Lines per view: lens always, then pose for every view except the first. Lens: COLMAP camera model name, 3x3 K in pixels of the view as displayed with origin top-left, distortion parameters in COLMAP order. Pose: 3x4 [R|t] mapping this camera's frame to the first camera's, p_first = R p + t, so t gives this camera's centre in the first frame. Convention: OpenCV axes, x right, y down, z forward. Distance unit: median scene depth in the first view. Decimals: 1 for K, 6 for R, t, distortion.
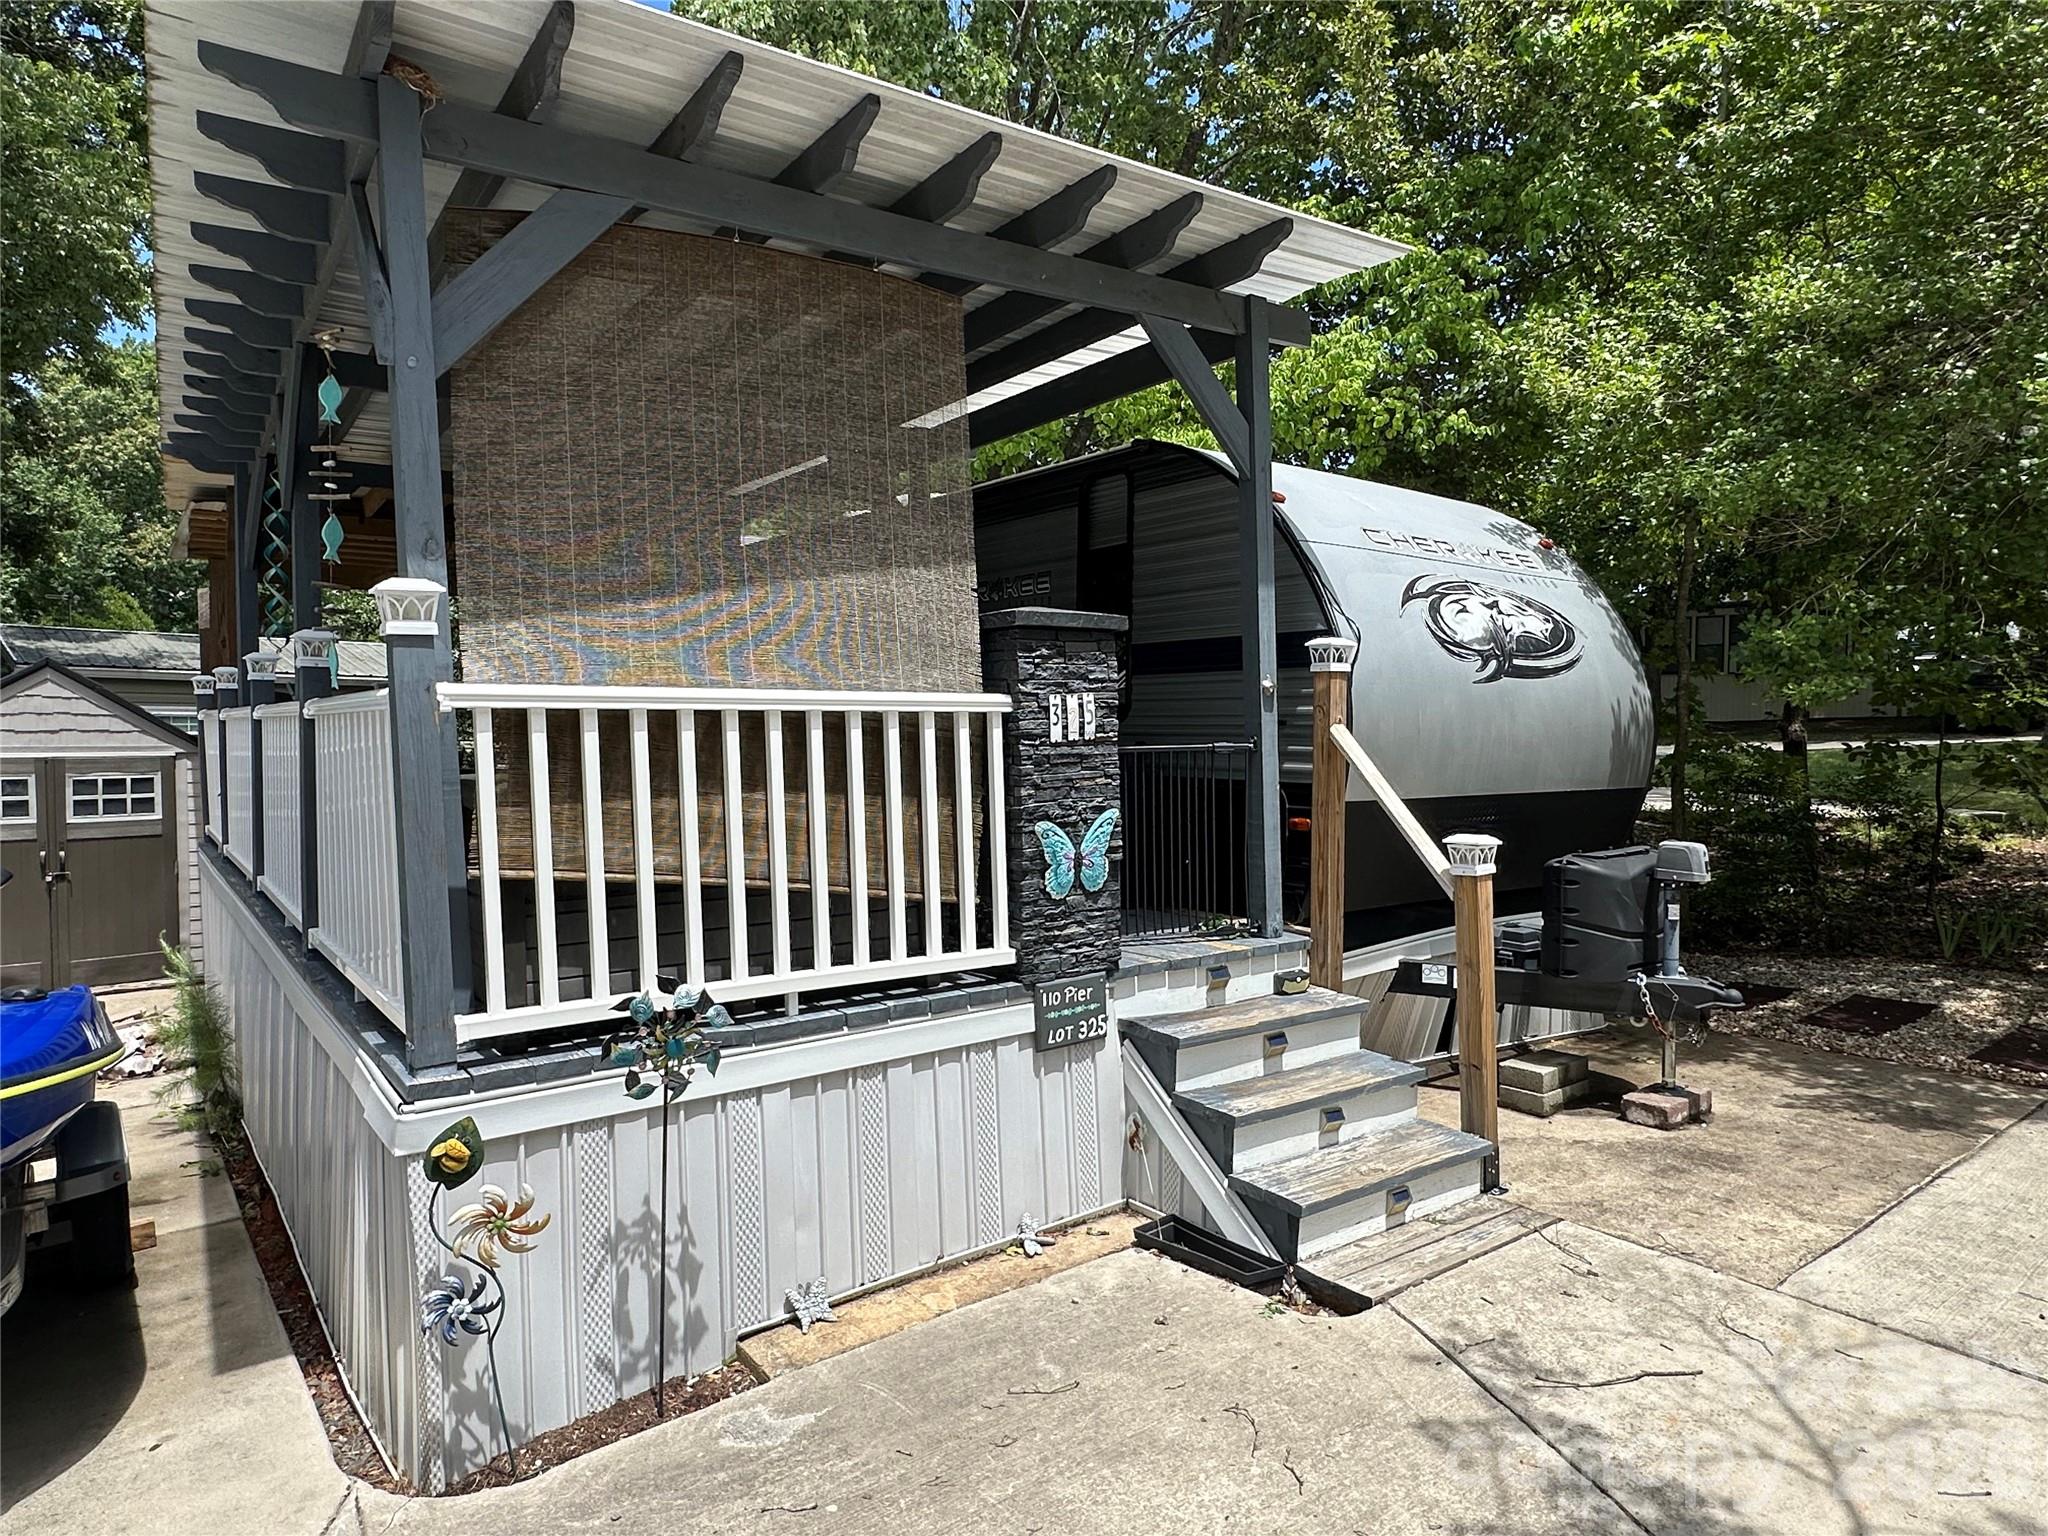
lens RADIAL K [[1230.8, 0, 1019.6], [0, 1230.8, 765.2], [0, 0, 1]] dist [-0.002613, 0.010750]
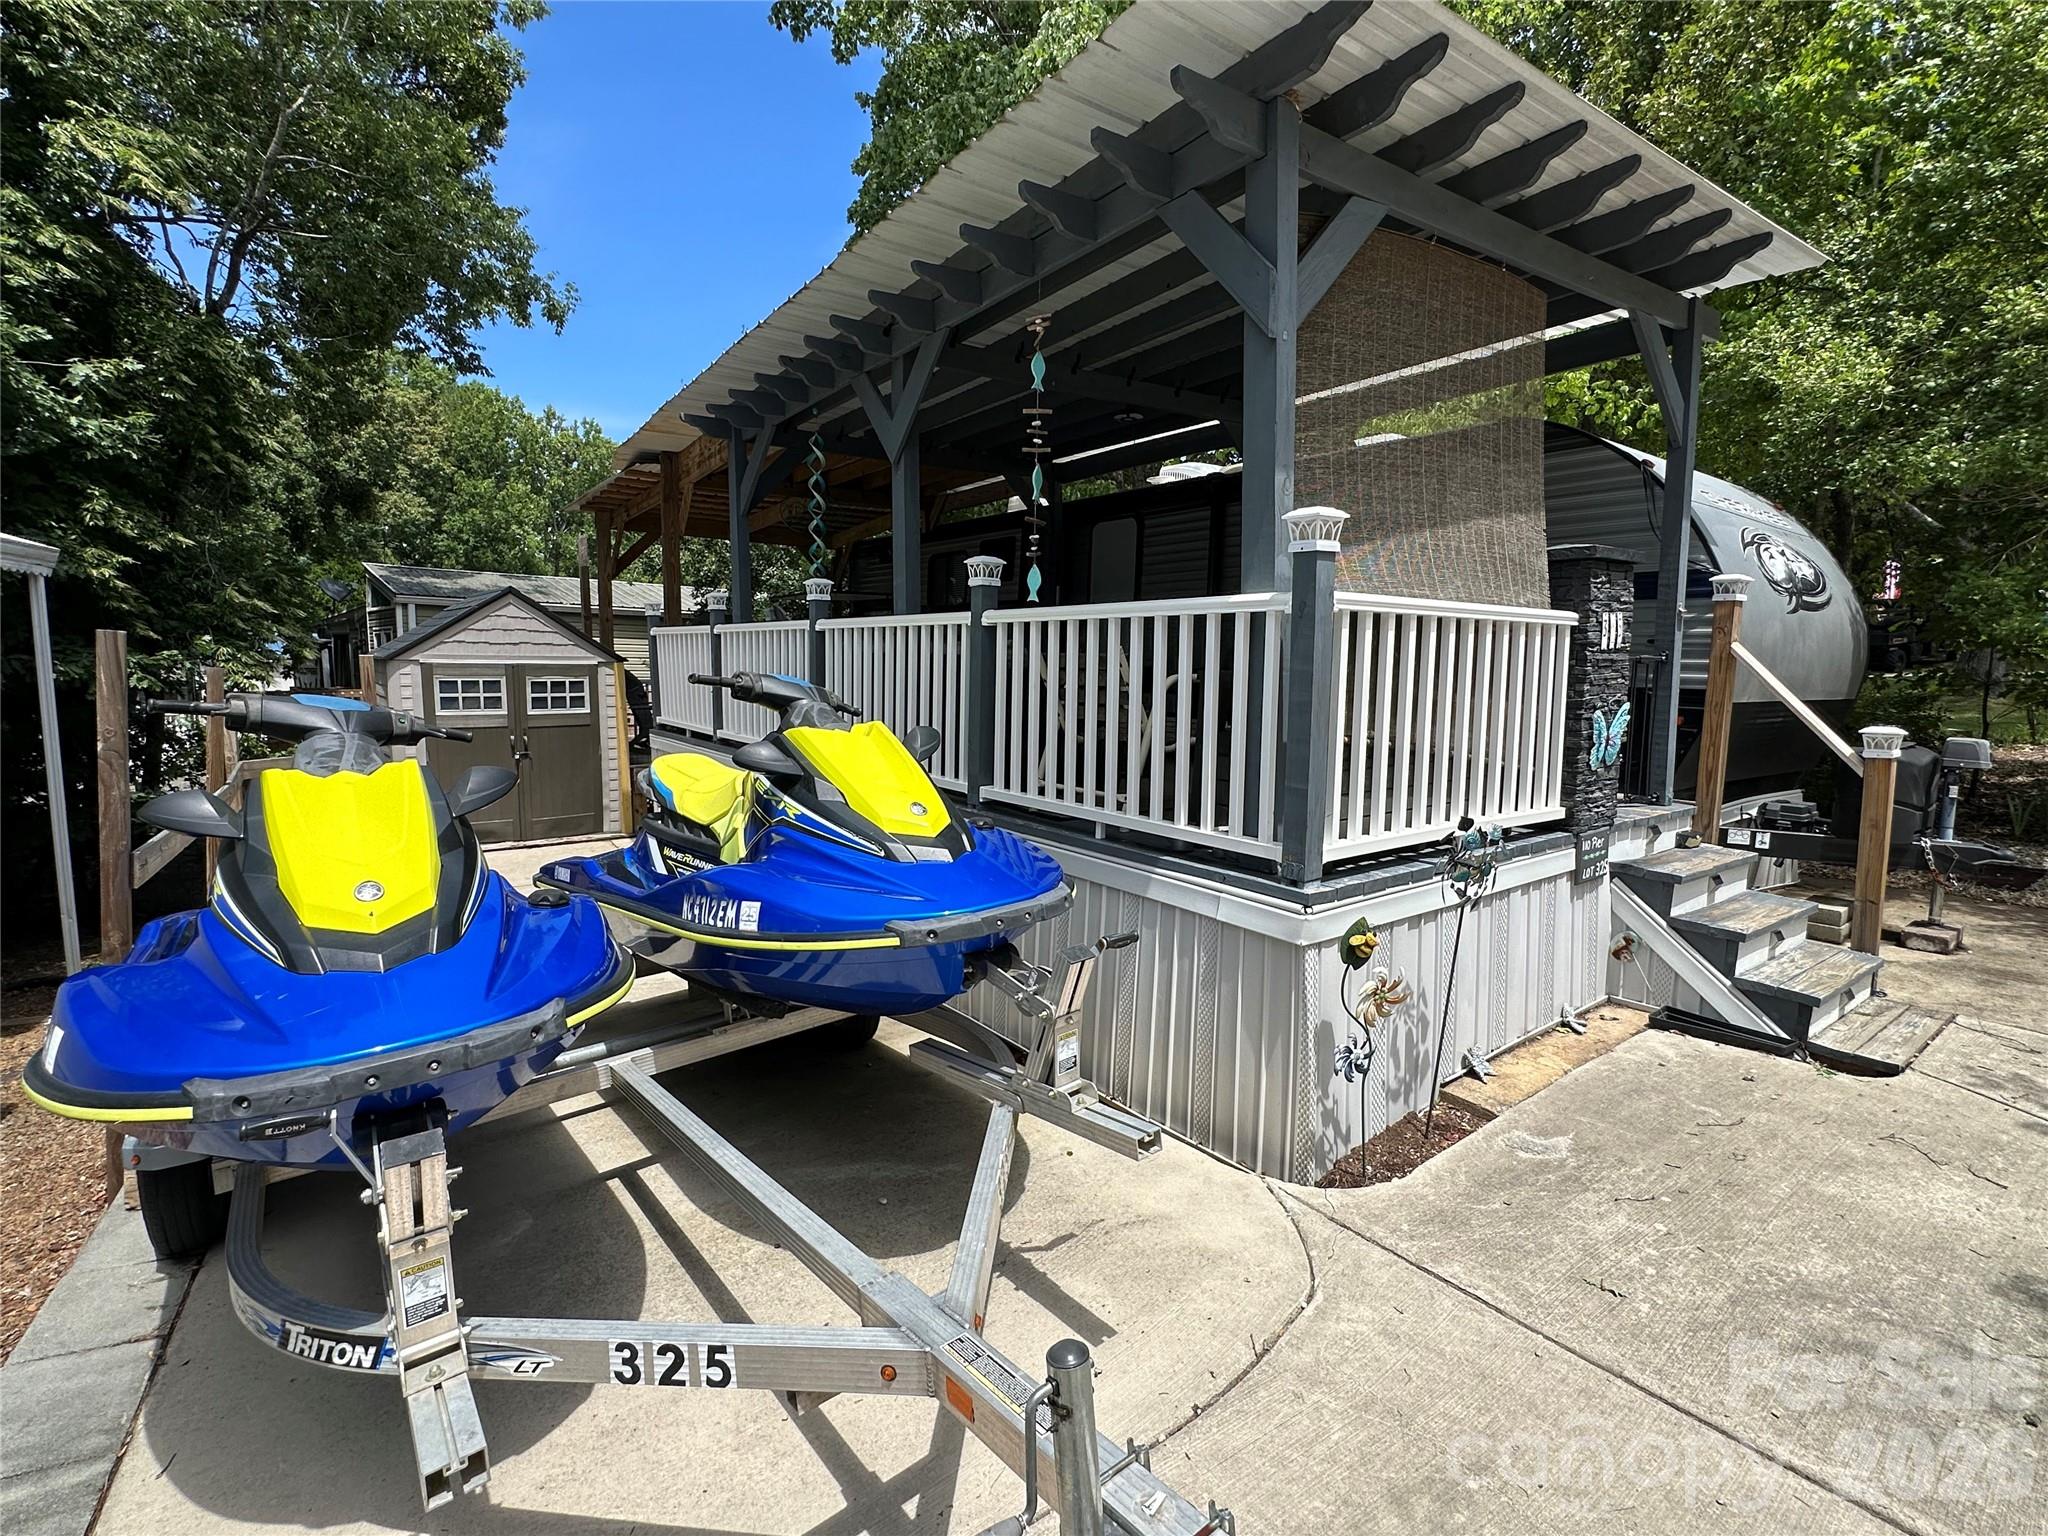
lens RADIAL K [[950.0, 0, 1018.1], [0, 950.0, 767.1], [0, 0, 1]] dist [0.004294, -0.001234]
pose [[0.999876, 0.014584, -0.005877, -0.571999], [-0.014059, 0.996597, 0.081221, 0.031454], [0.007042, -0.081128, 0.996679, -0.015672]]
